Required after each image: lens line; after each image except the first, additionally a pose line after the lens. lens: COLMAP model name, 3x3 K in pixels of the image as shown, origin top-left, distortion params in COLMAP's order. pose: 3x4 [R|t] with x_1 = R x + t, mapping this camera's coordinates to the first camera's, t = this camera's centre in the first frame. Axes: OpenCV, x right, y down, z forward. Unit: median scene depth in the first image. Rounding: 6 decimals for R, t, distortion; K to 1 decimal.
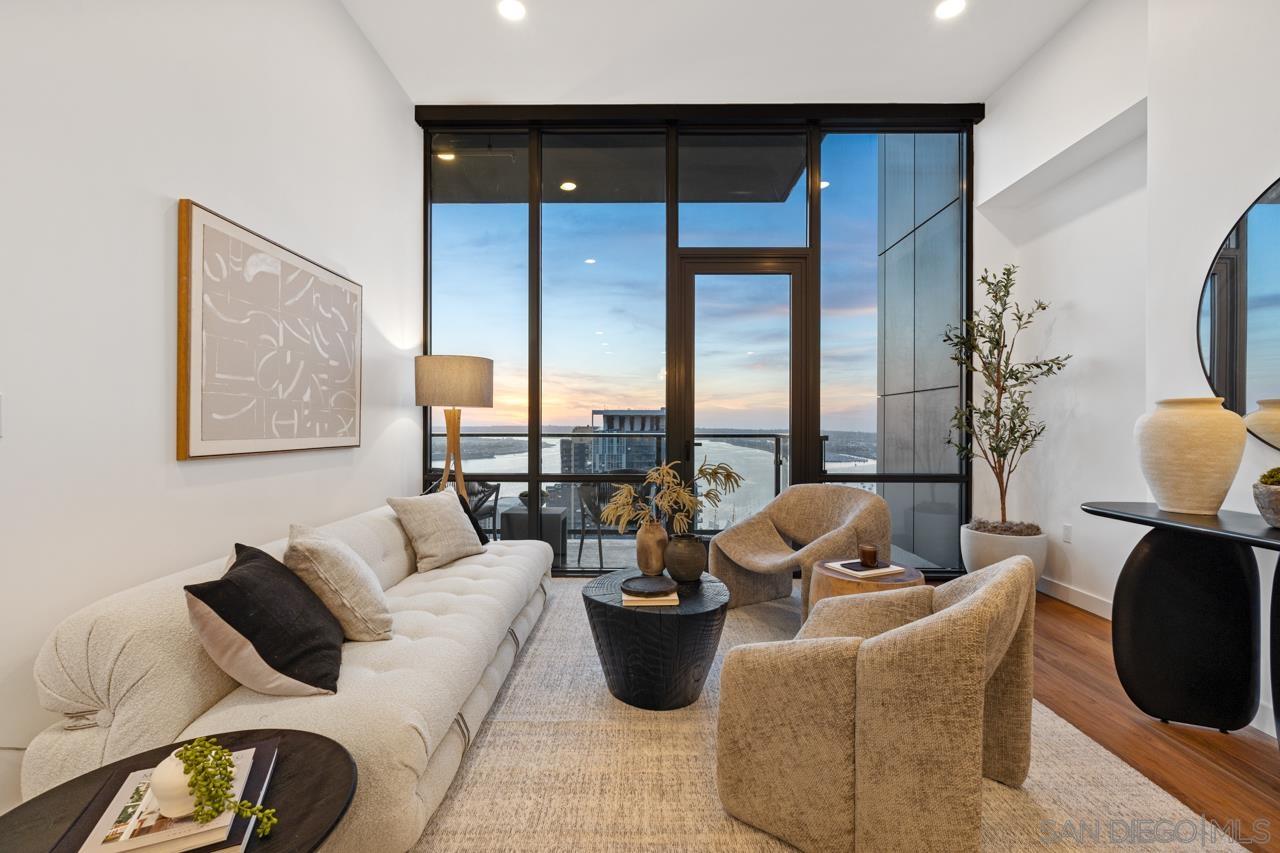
lens RADIAL K [[567.3, 0, 640.0], [0, 567.3, 426.5], [0, 0, 1]] dist [-0.004568, -0.000489]
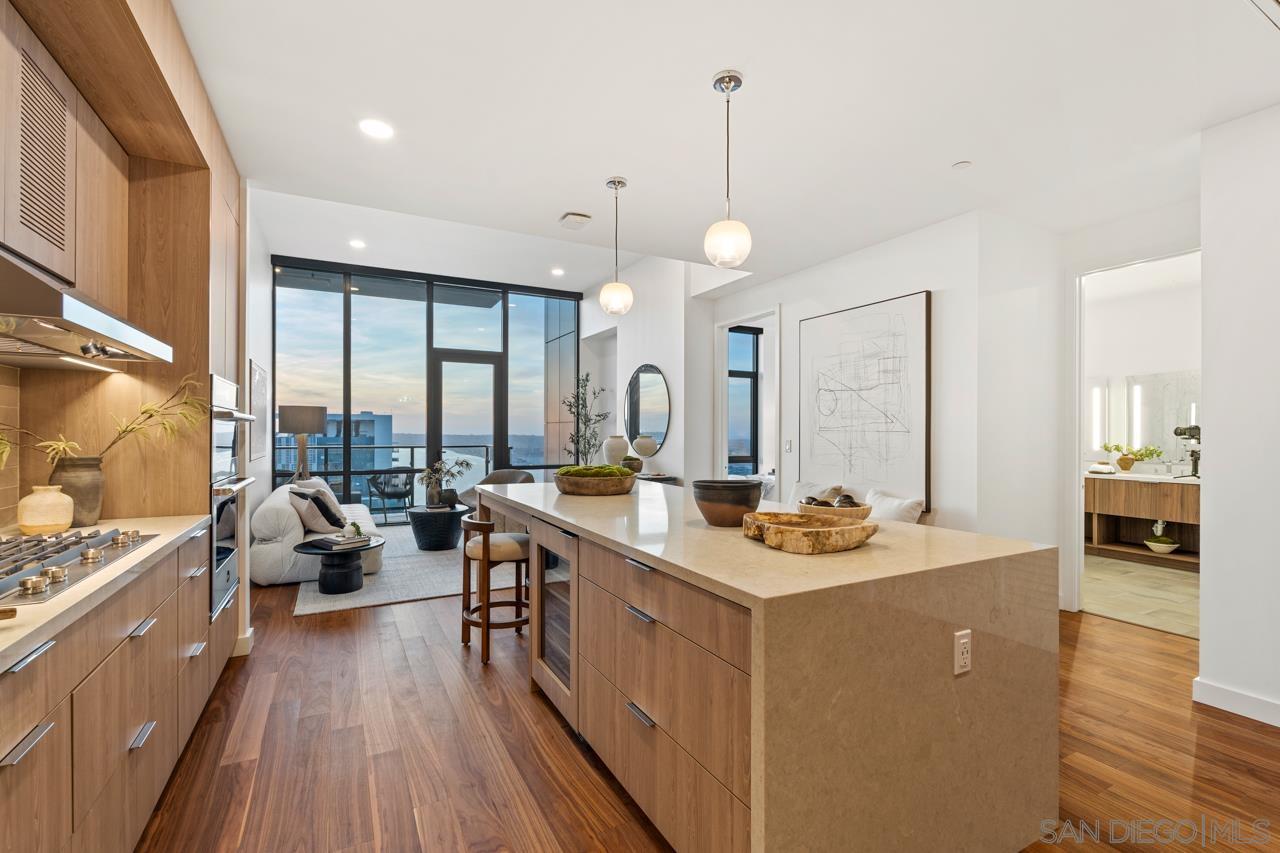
lens RADIAL K [[565.5, 0, 639.9], [0, 565.5, 433.4], [0, 0, 1]] dist [-0.004753, -0.000309]
pose [[0.878139, -0.000968, 0.478405, -0.401739], [-0.000356, 0.999996, 0.002677, -0.063905], [-0.478406, -0.002521, 0.878135, -1.710676]]
